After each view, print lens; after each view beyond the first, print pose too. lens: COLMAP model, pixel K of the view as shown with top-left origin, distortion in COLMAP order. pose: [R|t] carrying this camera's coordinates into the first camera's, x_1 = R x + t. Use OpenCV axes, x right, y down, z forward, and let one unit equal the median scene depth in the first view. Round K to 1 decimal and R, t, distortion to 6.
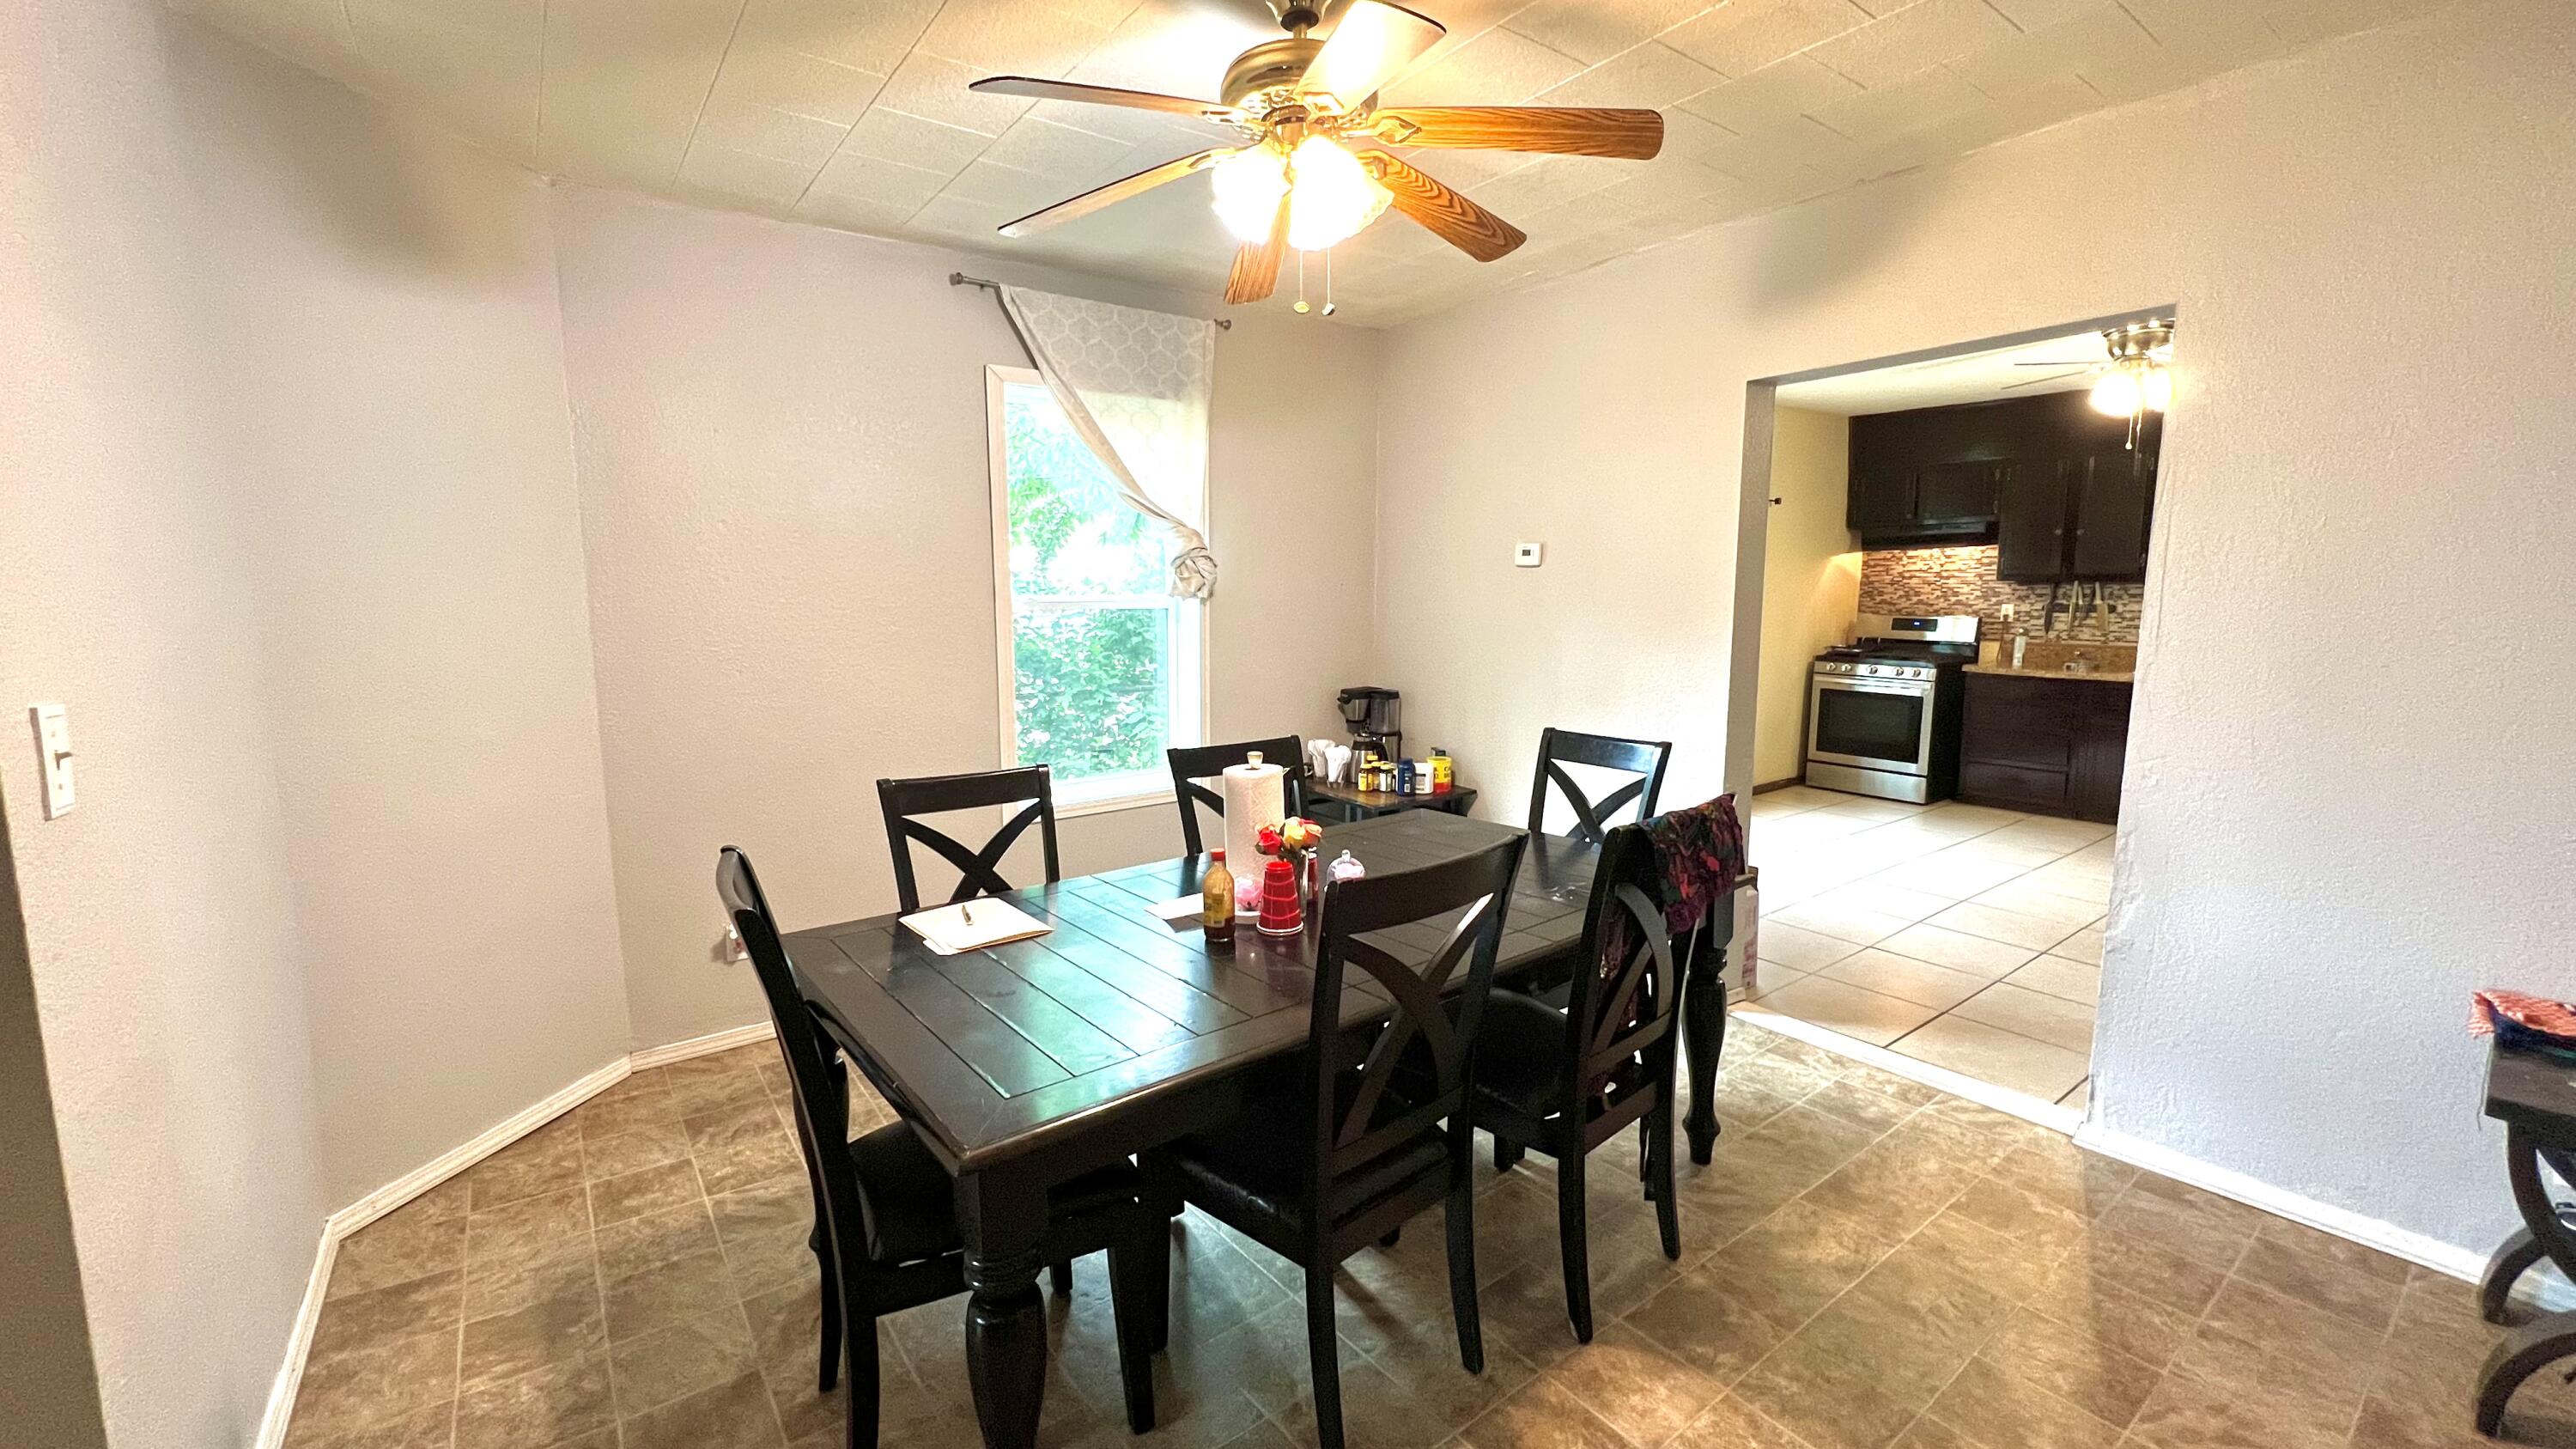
lens RADIAL K [[1029.3, 0, 1284.3], [0, 1029.3, 717.5], [0, 0, 1]] dist [-0.001184, -0.000101]
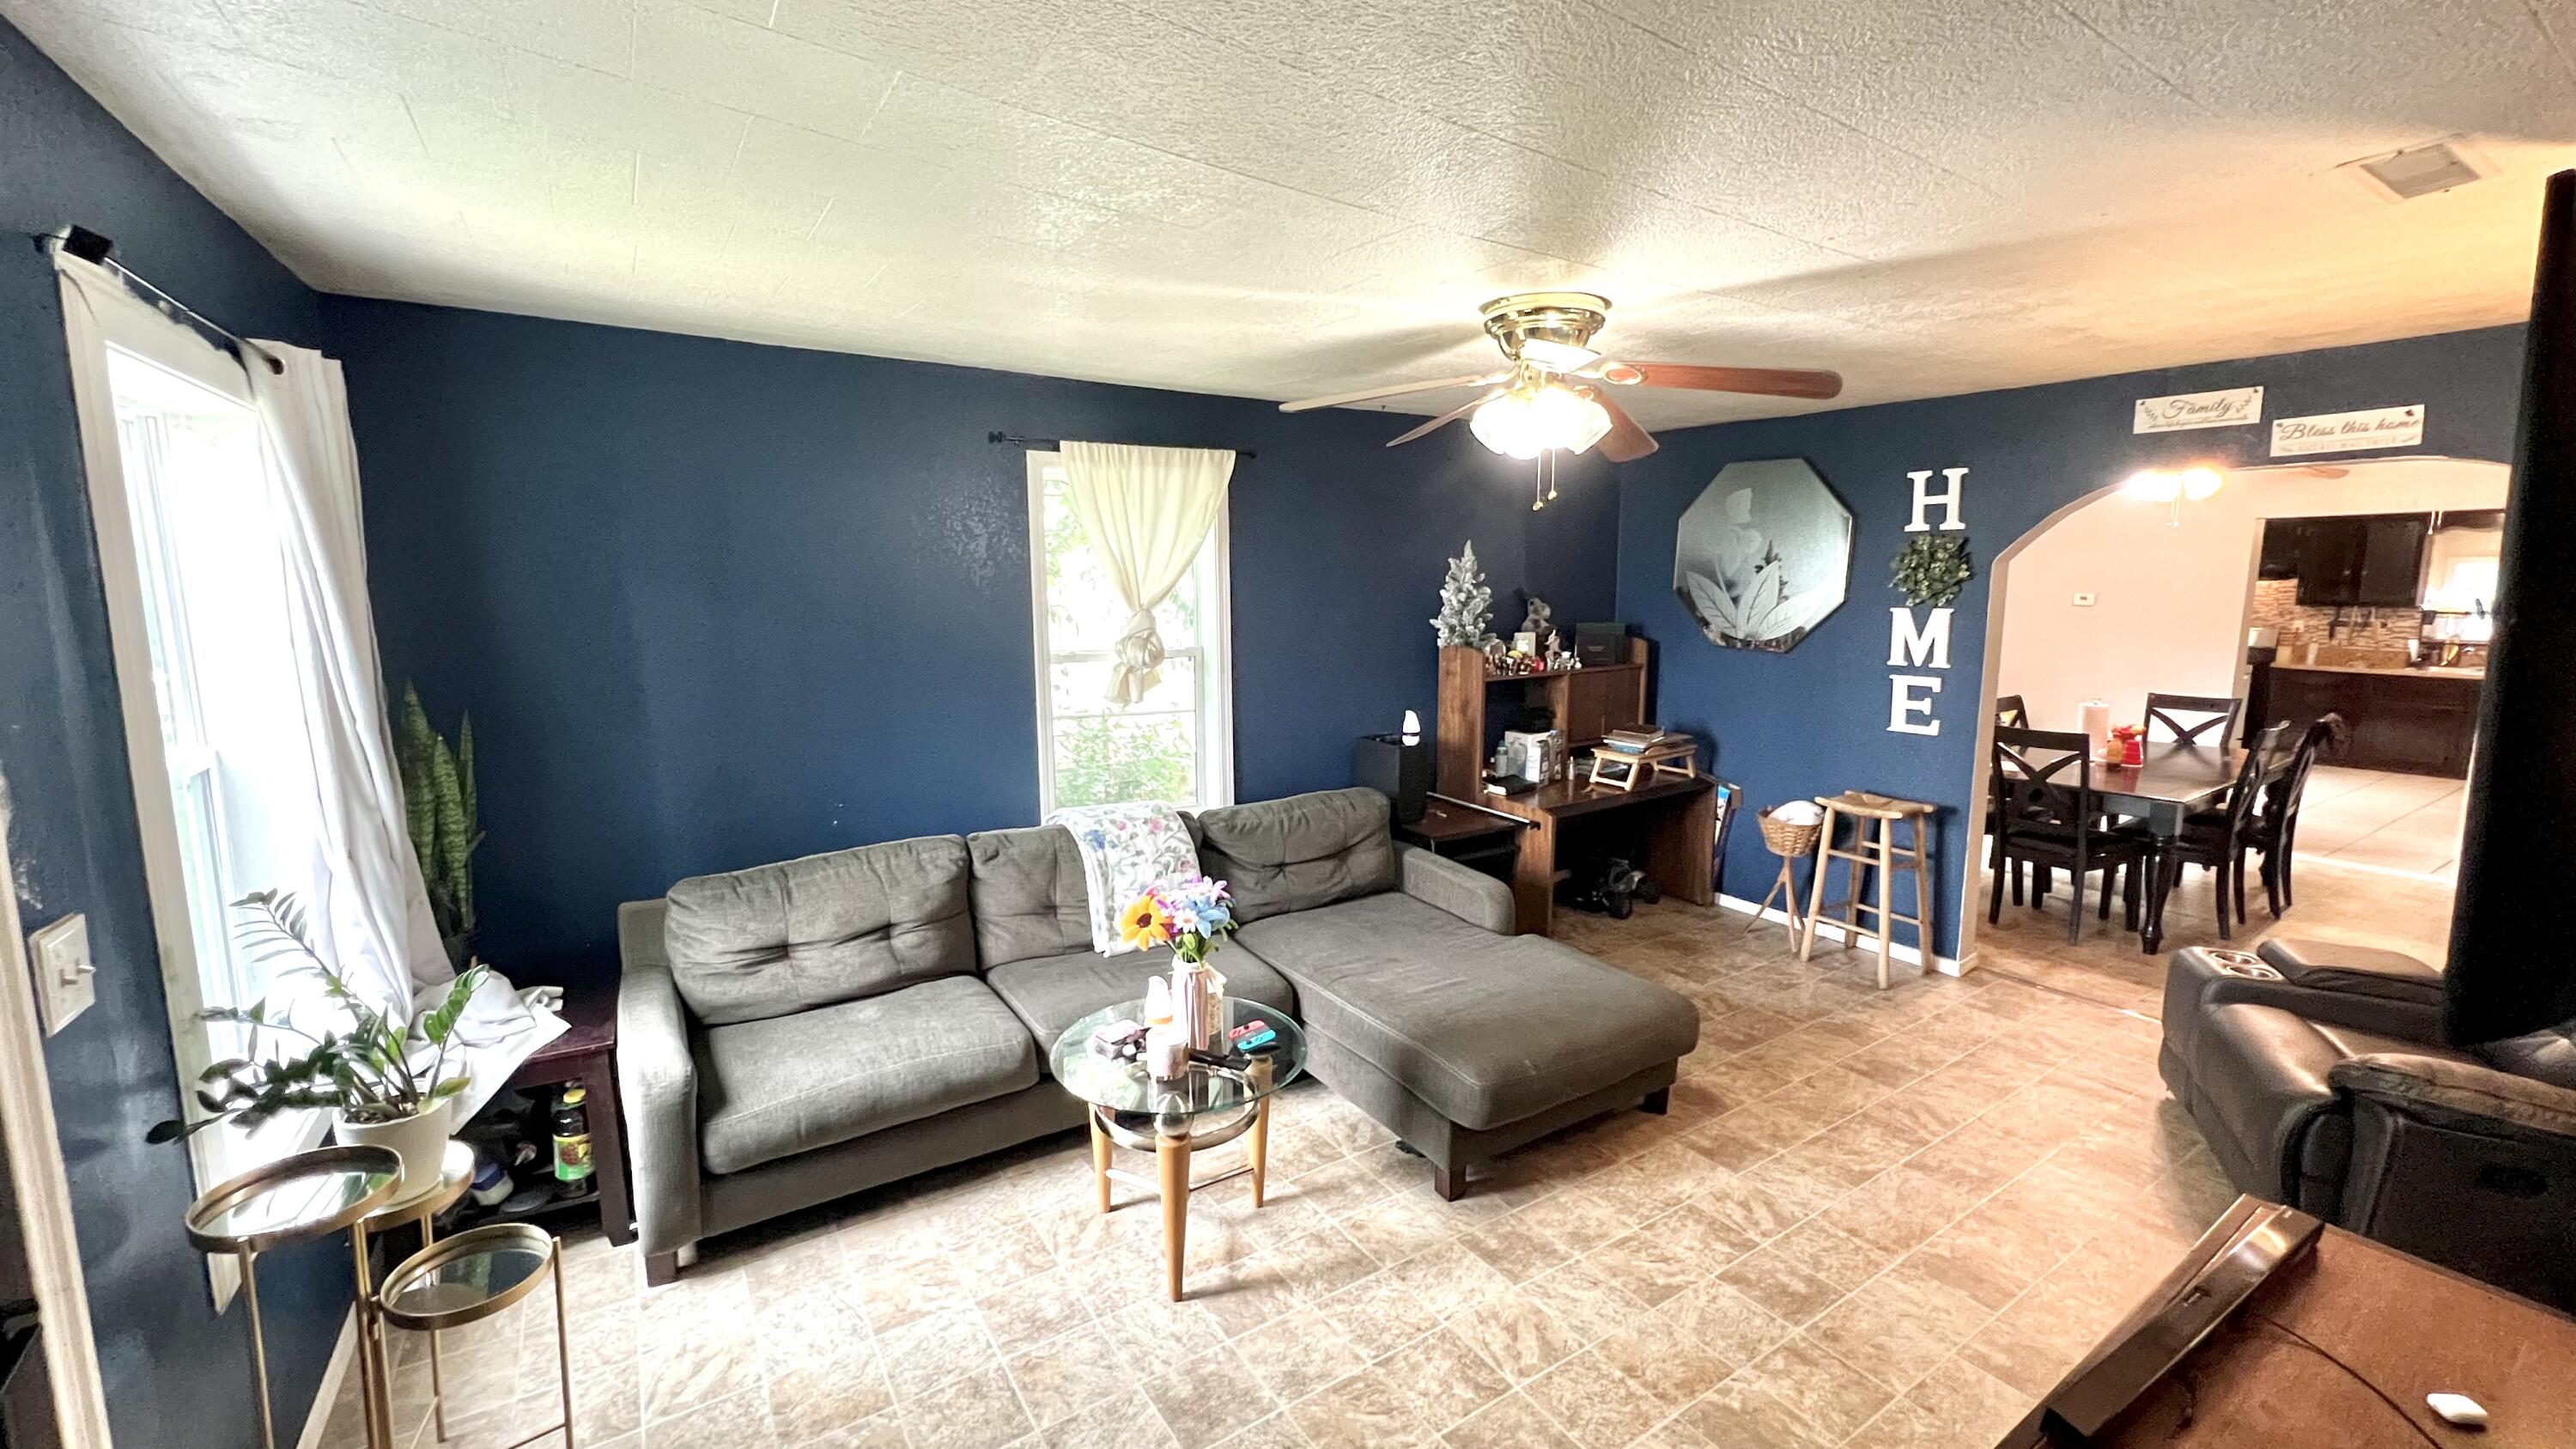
lens RADIAL K [[1029.3, 0, 1291.6], [0, 1029.3, 711.5], [0, 0, 1]] dist [-0.001184, -0.000101]
pose [[0.997717, 0.012954, -0.066276, -0.609912], [-0.012679, 0.999909, 0.004564, 0.028514], [0.066329, -0.003713, 0.997791, -0.529969]]
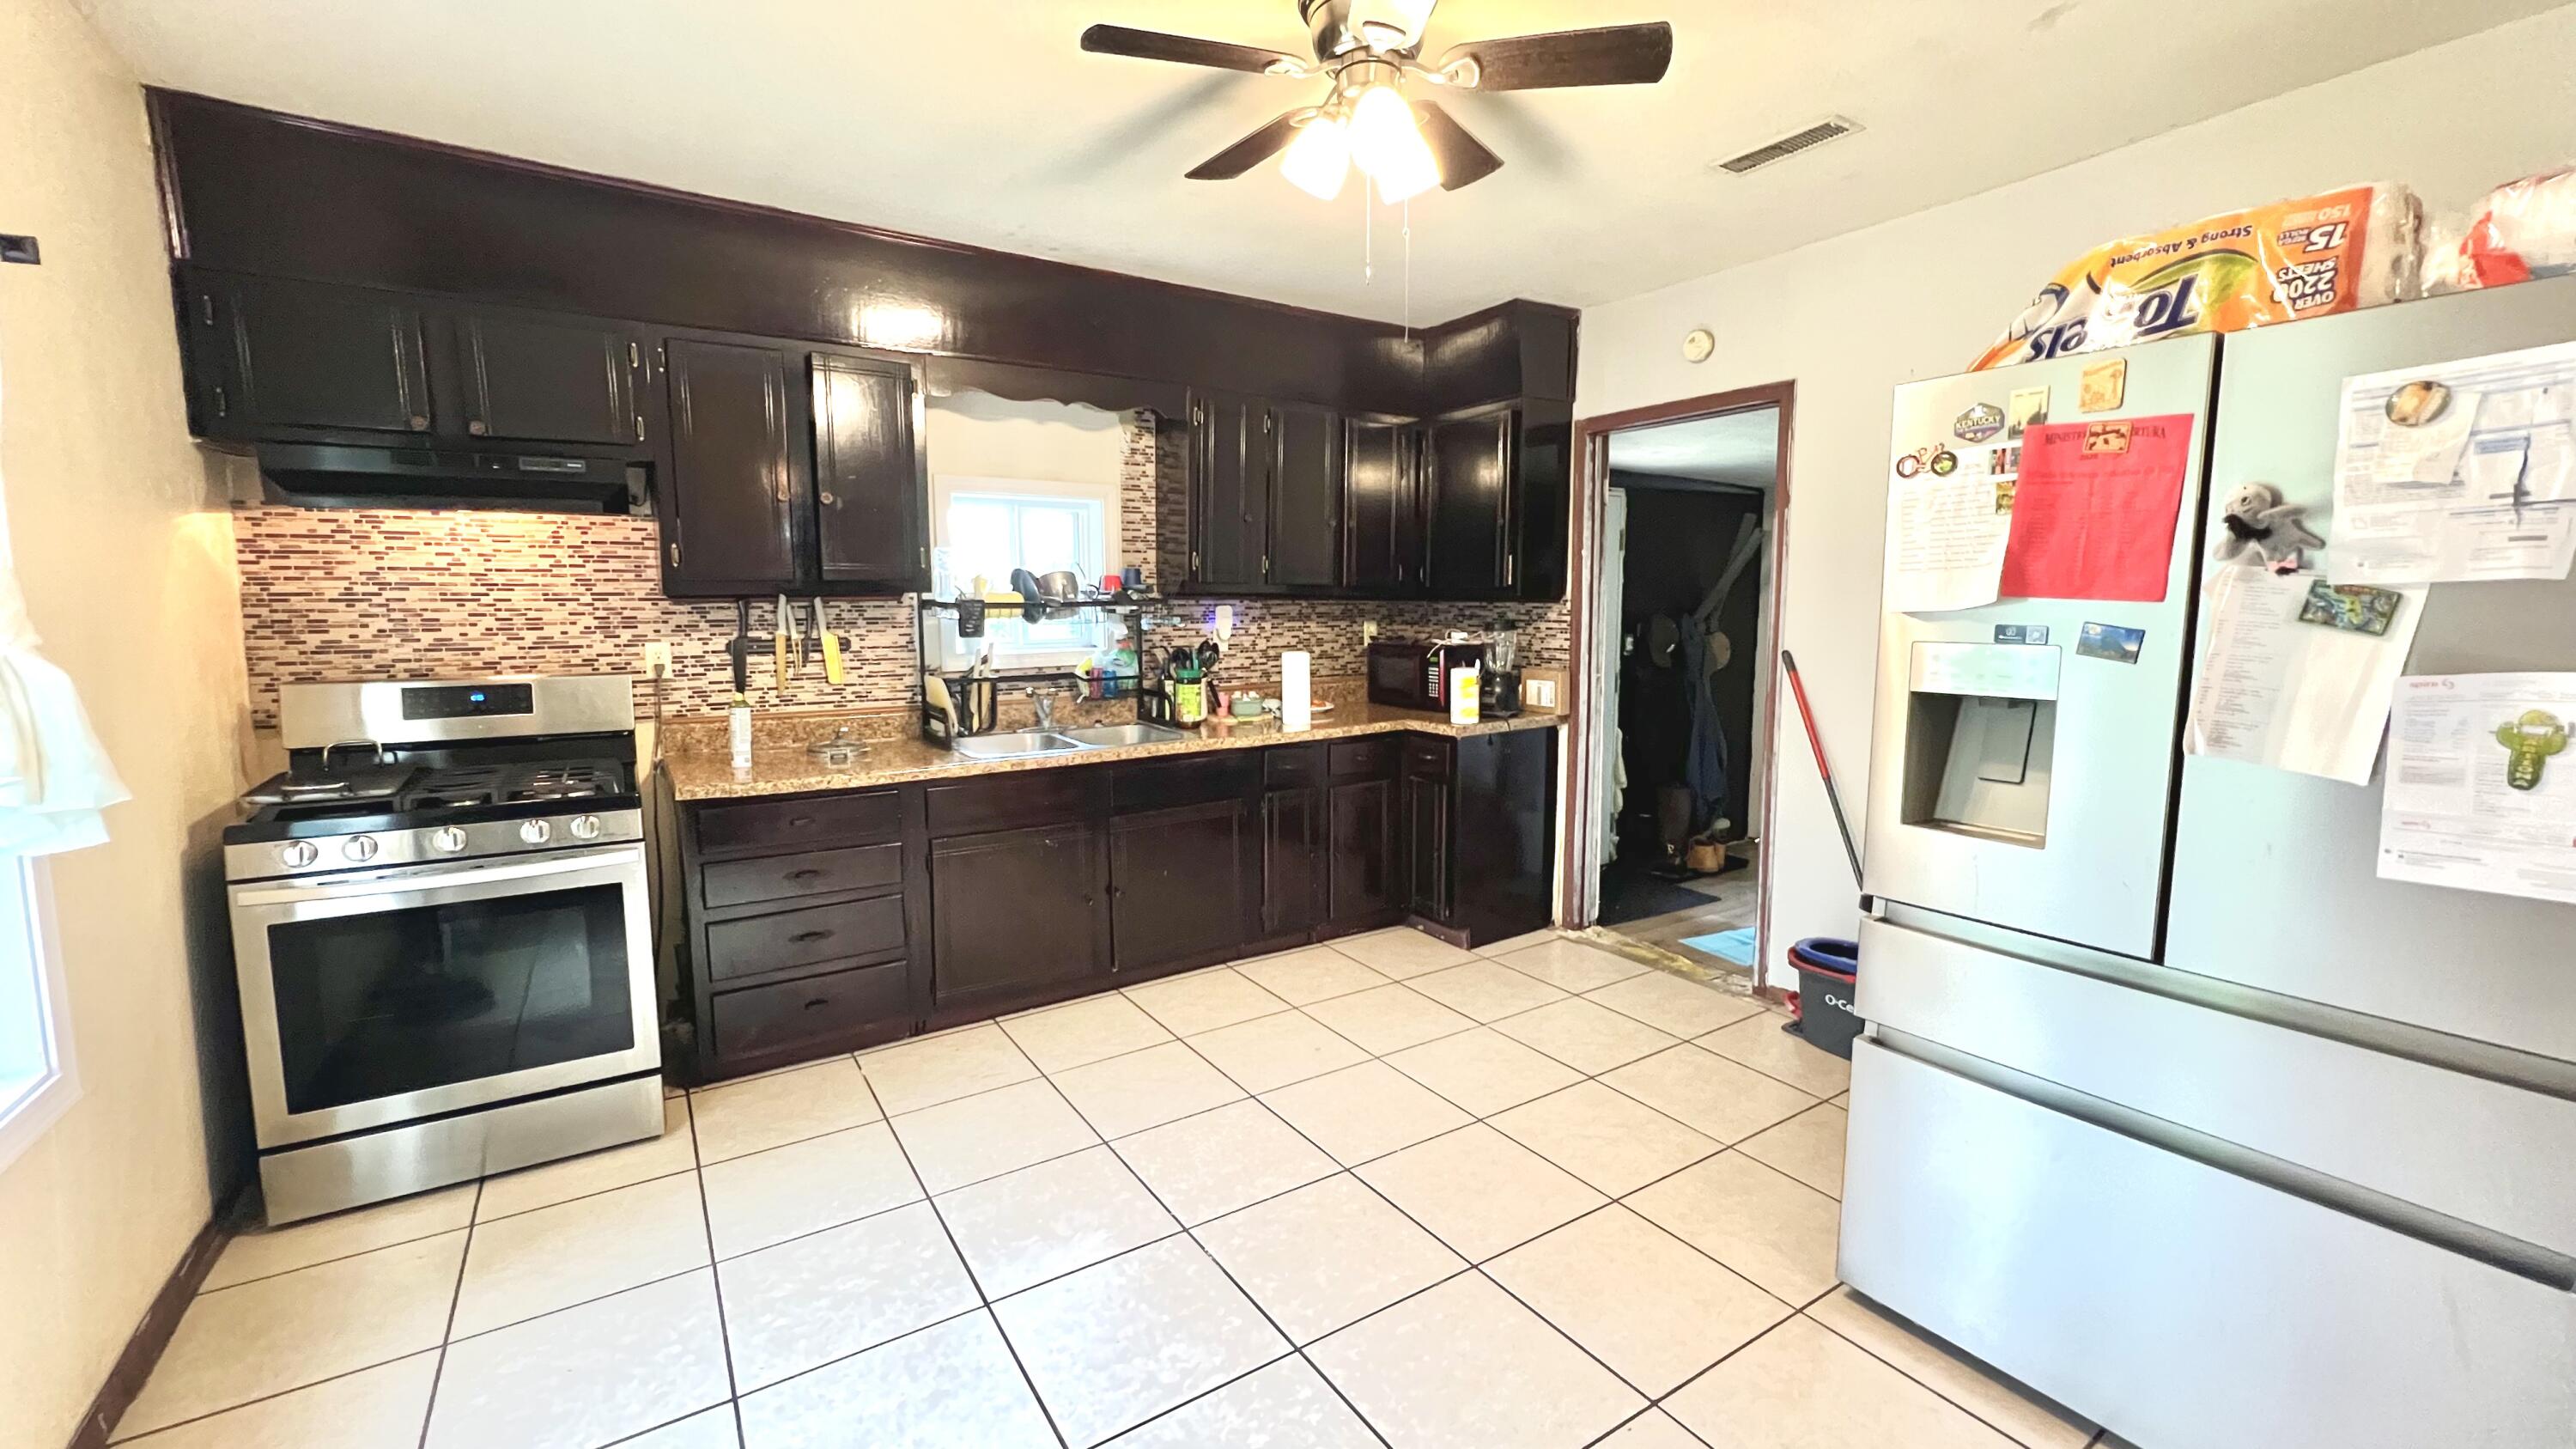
lens RADIAL K [[1039.2, 0, 1285.5], [0, 1039.2, 718.2], [0, 0, 1]] dist [-0.000219, -0.000007]
pose [[0.071110, -0.105085, 0.991918, 0.243721], [0.133179, 0.986532, 0.094967, -0.083914], [-0.988538, 0.125350, 0.084148, 0.686370]]
